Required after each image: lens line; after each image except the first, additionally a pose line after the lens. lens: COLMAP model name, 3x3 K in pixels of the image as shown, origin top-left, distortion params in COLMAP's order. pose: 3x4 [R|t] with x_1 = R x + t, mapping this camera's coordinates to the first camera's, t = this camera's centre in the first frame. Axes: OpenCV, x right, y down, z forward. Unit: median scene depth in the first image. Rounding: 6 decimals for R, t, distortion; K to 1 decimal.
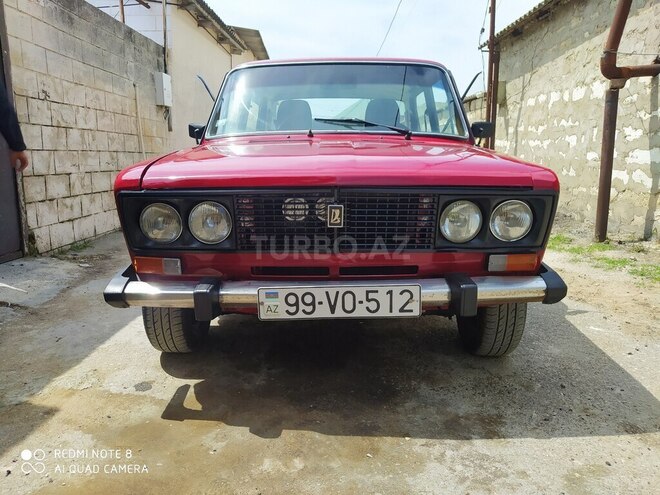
lens RADIAL K [[498.7, 0, 329.3], [0, 498.7, 244.8], [0, 0, 1]] dist [0.084688, -0.132227]
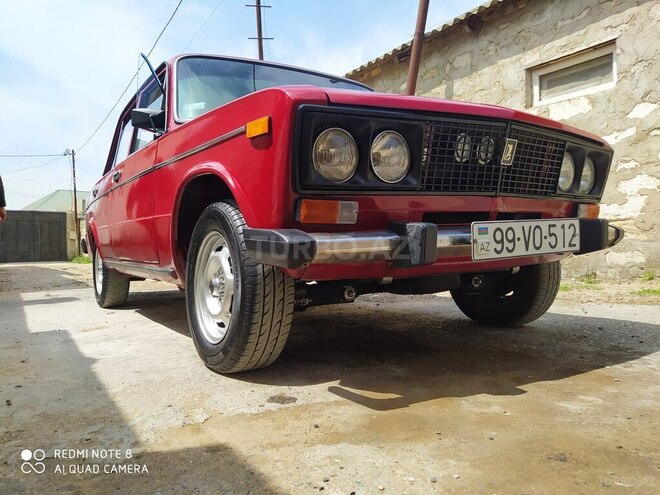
lens RADIAL K [[495.5, 0, 331.4], [0, 495.5, 245.9], [0, 0, 1]] dist [0.089625, -0.139017]
pose [[0.827876, -0.023710, 0.560410, -0.781162], [0.133041, 0.978896, -0.155122, 0.214225], [-0.544905, 0.202979, 0.813559, 0.412985]]
